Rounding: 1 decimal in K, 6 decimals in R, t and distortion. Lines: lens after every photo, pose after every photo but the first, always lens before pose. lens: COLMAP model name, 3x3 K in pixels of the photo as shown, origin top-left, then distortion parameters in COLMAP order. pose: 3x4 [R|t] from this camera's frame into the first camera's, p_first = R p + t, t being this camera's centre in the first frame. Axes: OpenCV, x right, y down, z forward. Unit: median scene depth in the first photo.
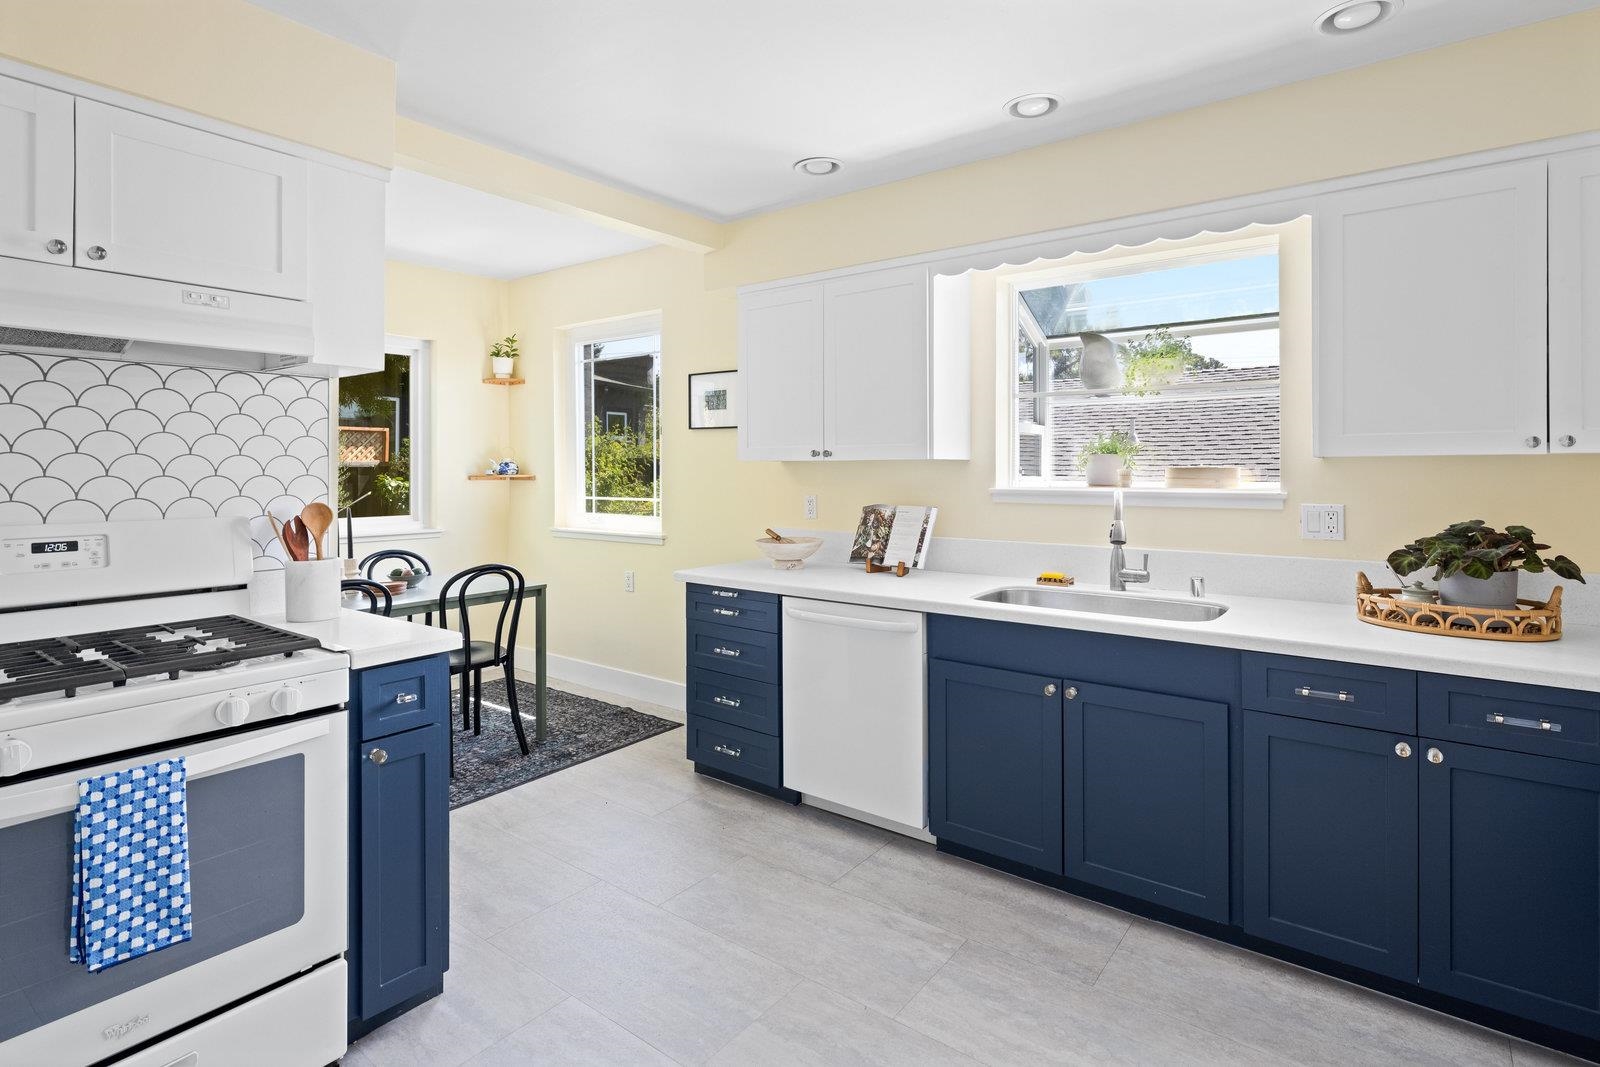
lens RADIAL K [[784.9, 0, 799.5], [0, 784.9, 482.9], [0, 0, 1]] dist [-0.003555, 0.000923]
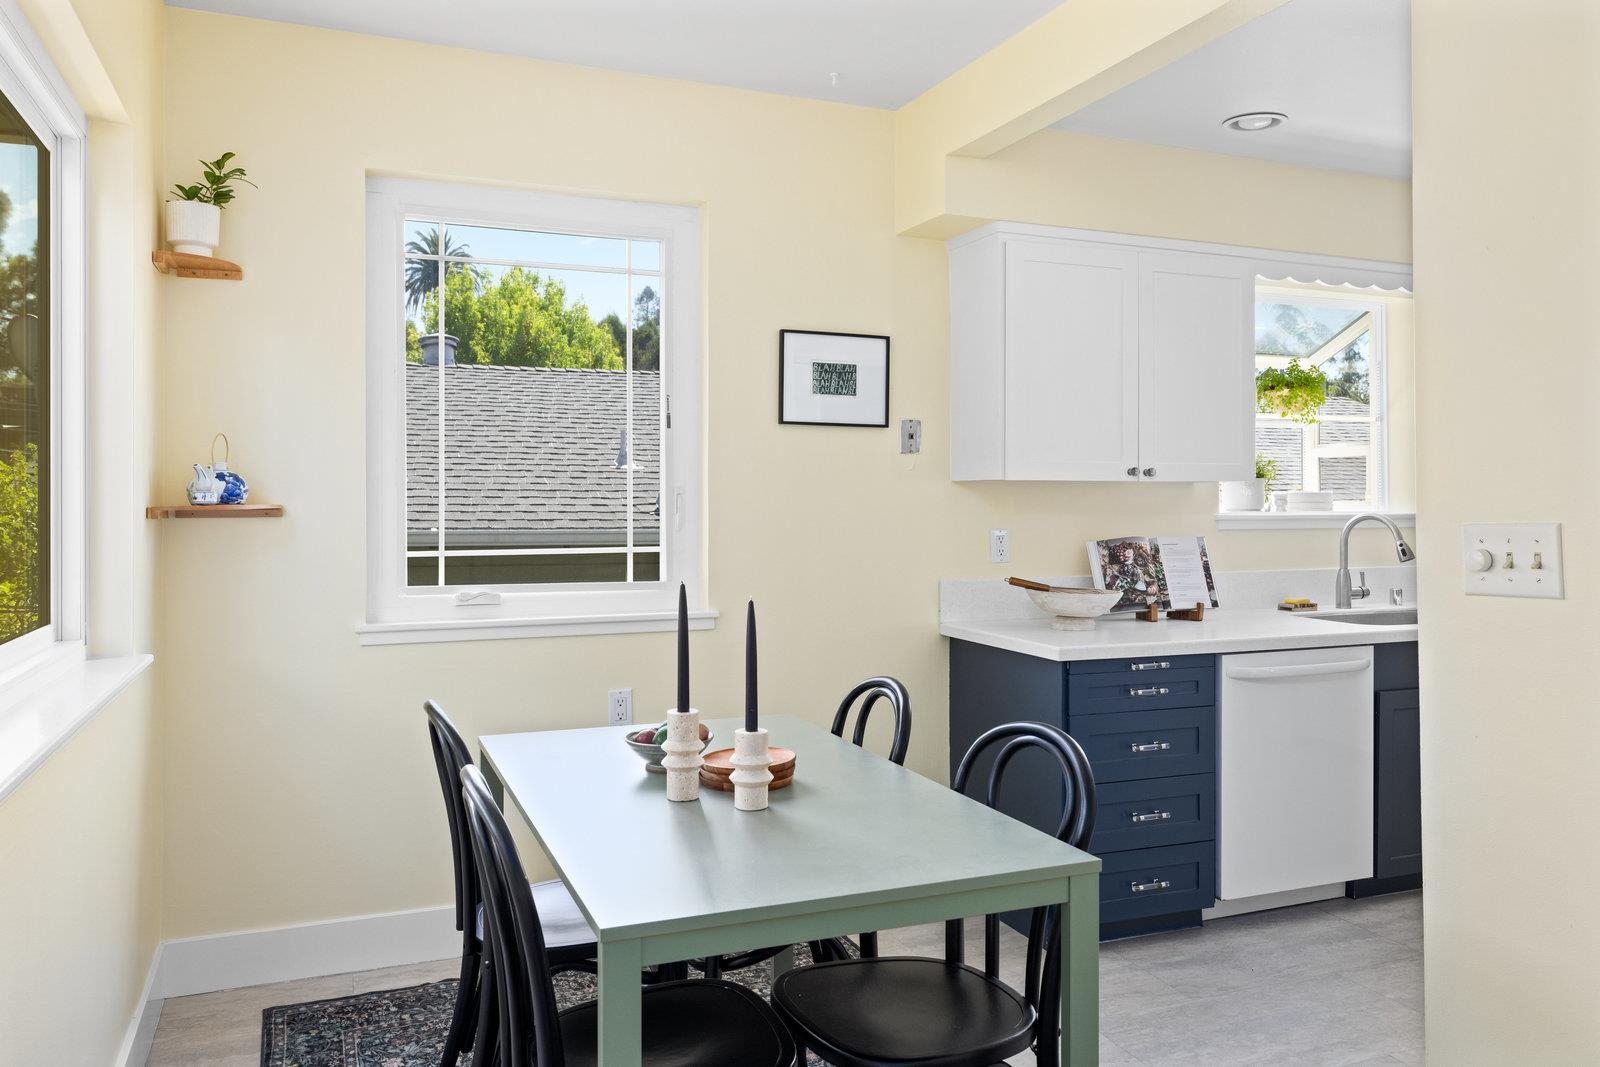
lens RADIAL K [[1197.7, 0, 832.6], [0, 1197.7, 487.0], [0, 0, 1]] dist [-0.005529, 0.006536]
pose [[0.503111, 0.007847, 0.864186, -1.287509], [0.013141, 0.999774, -0.016728, -0.008054], [-0.864122, 0.019772, 0.502894, 0.756370]]
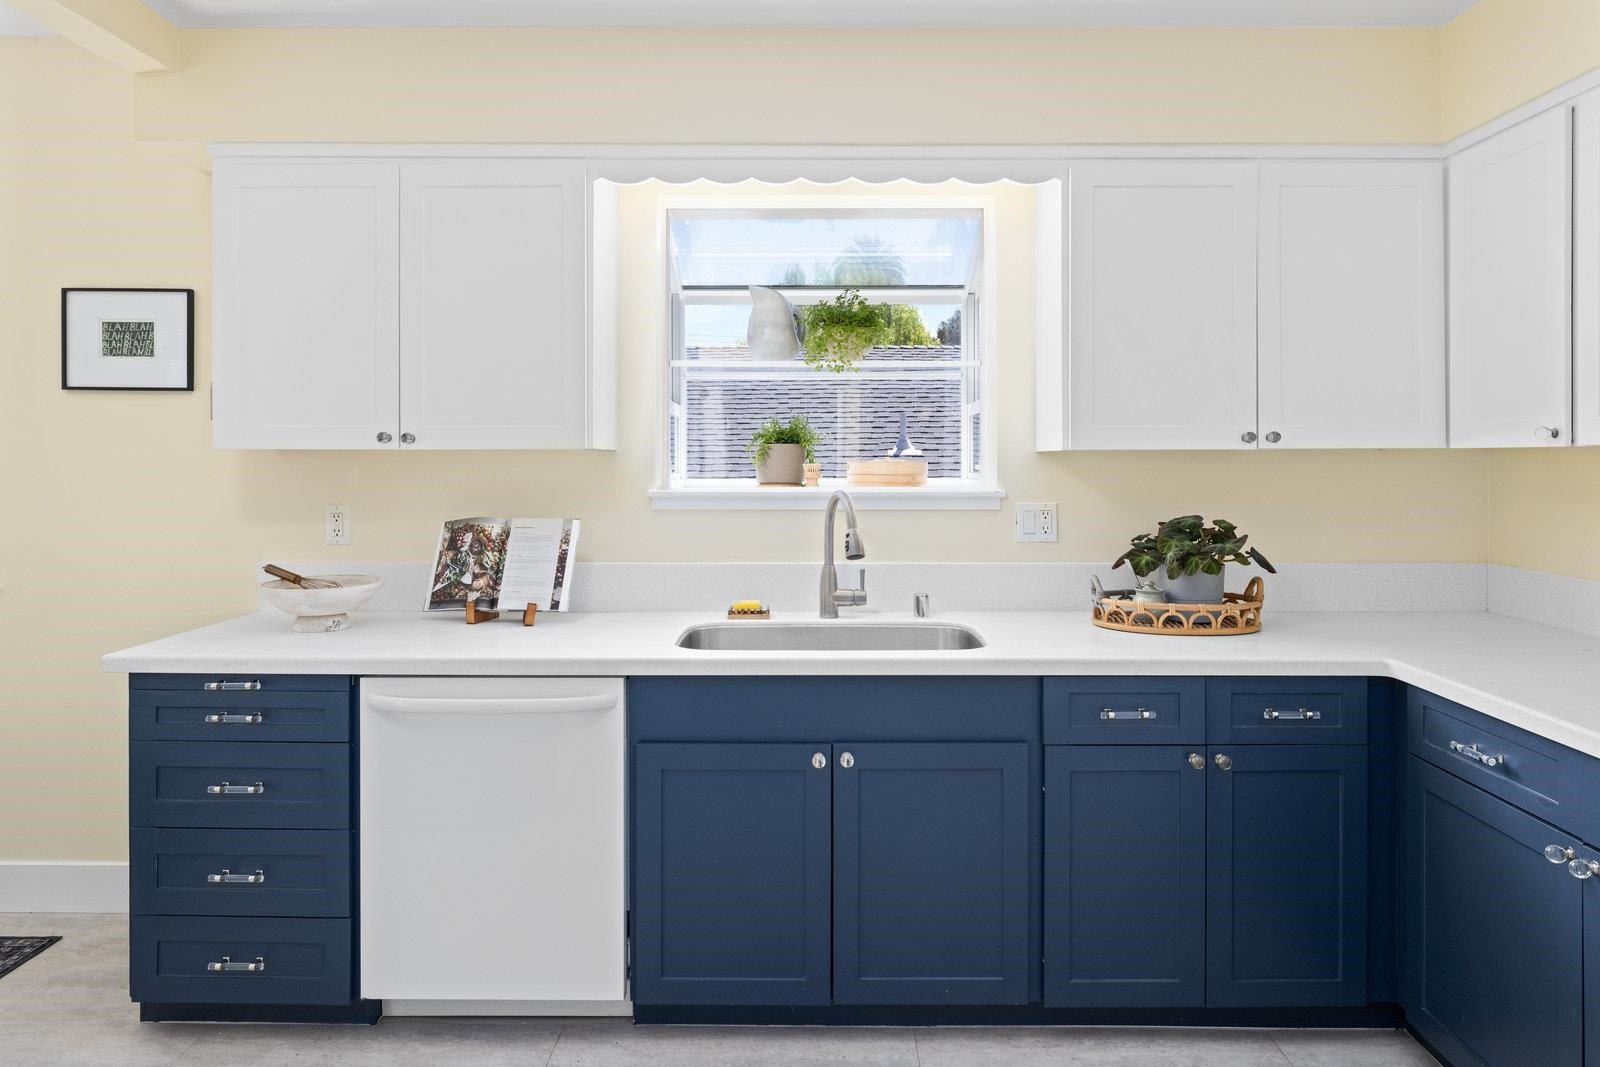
lens RADIAL K [[1041.6, 0, 796.1], [0, 1041.6, 472.3], [0, 0, 1]] dist [0.000348, -0.003449]
pose [[0.803239, -0.003573, 0.595647, -0.233262], [0.008982, 0.999941, -0.006113, -0.002690], [-0.595590, 0.010260, 0.803223, 0.176635]]
